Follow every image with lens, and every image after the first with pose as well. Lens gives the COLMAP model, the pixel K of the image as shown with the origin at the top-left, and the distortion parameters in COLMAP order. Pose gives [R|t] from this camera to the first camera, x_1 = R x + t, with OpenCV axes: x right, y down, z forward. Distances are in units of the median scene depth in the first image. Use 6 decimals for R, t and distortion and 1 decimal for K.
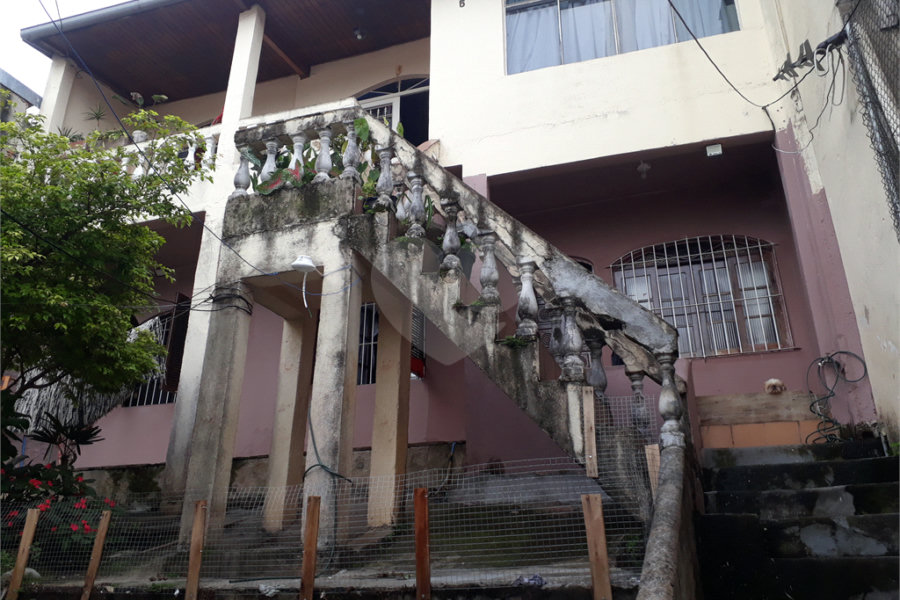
lens RADIAL K [[732.6, 0, 450.2], [0, 732.6, 303.1], [0, 0, 1]] dist [0.061699, -0.084809]
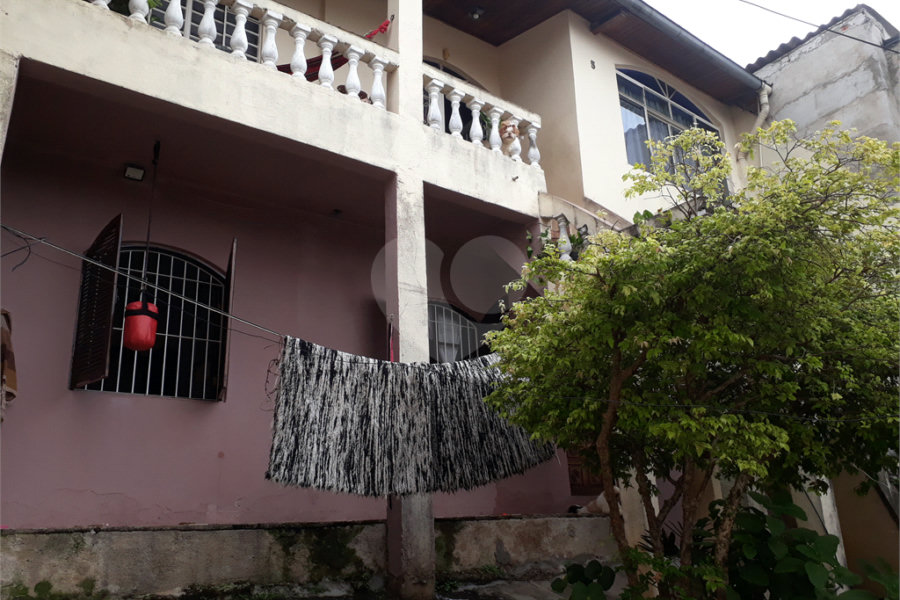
lens RADIAL K [[732.6, 0, 450.2], [0, 732.6, 303.1], [0, 0, 1]] dist [0.061699, -0.084809]
pose [[0.585104, 0.217281, 0.781308, -0.461373], [-0.269105, 0.960868, -0.065690, 0.018665], [-0.765007, -0.171818, 0.620679, 0.261555]]
